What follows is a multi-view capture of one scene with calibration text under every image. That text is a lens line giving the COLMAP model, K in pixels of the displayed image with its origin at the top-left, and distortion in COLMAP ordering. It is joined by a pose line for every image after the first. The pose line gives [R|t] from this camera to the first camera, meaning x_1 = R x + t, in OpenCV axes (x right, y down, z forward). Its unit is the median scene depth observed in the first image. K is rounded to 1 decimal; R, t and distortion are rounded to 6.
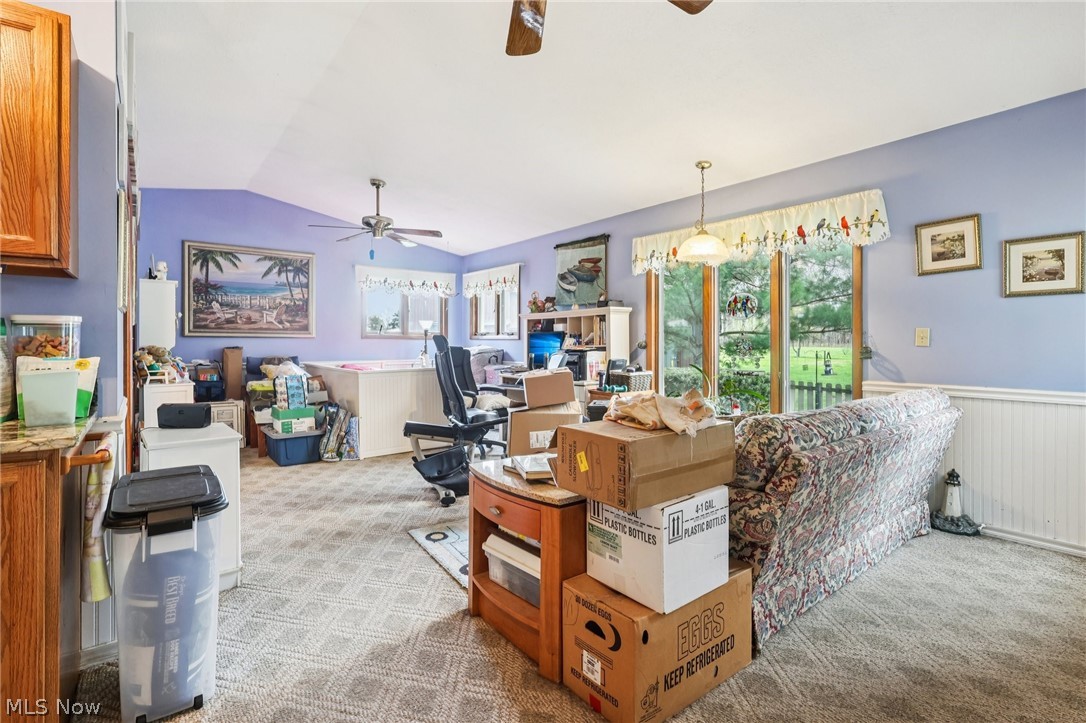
lens RADIAL K [[525.8, 0, 541.9], [0, 525.8, 347.6], [0, 0, 1]] dist [0.017550, -0.000294]
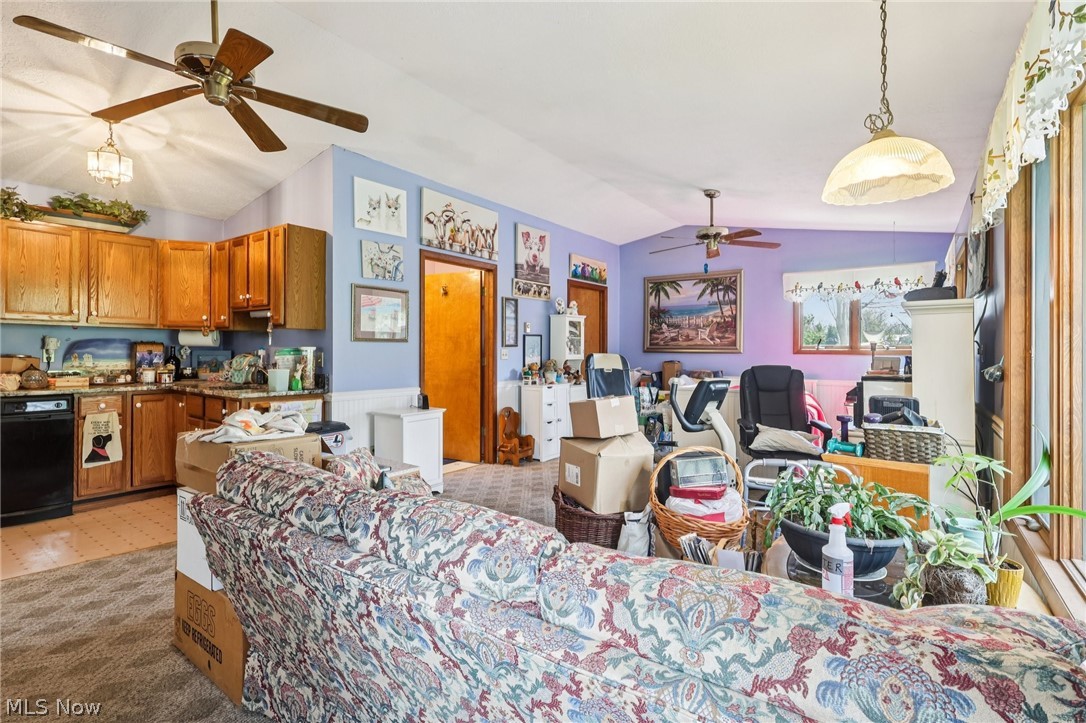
lens RADIAL K [[525.8, 0, 541.9], [0, 525.8, 347.6], [0, 0, 1]] dist [0.017550, -0.000294]
pose [[0.275135, -0.006474, -0.961384, 0.682078], [-0.015067, 0.999825, -0.011045, -0.020535], [0.961288, 0.017524, 0.274989, 0.582955]]
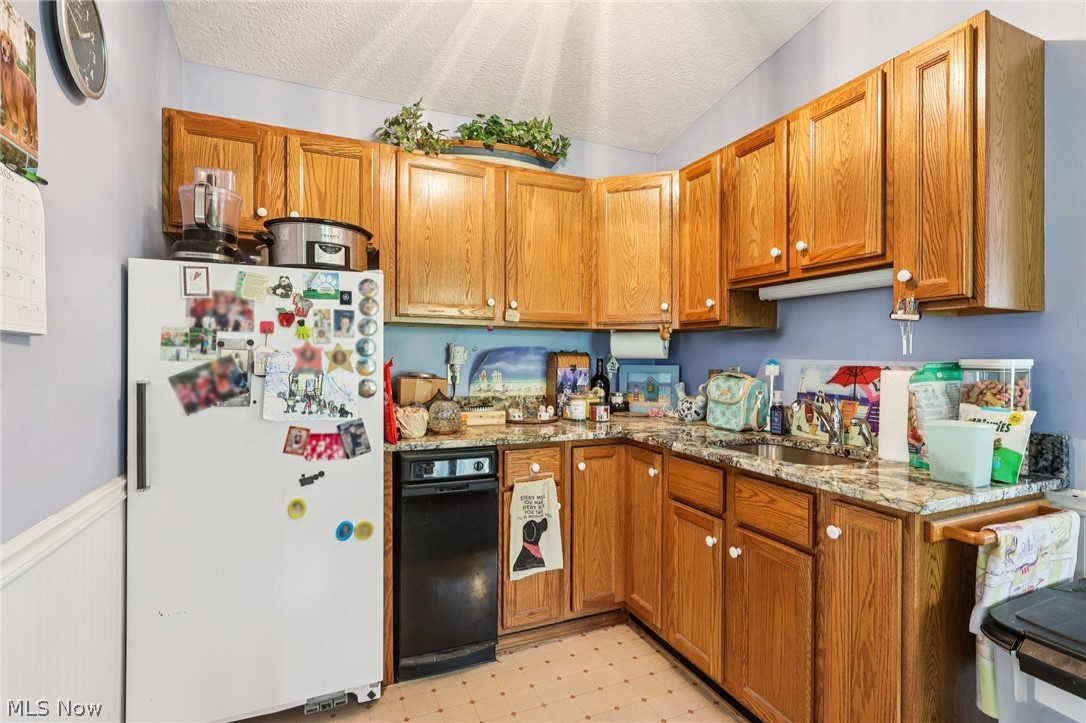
lens RADIAL K [[525.8, 0, 541.9], [0, 525.8, 347.6], [0, 0, 1]] dist [0.017550, -0.000294]
pose [[-0.226298, -0.023370, -0.973778, 0.044028], [-0.011386, 0.999707, -0.021346, -0.022286], [0.973992, 0.006257, -0.226498, 0.206513]]
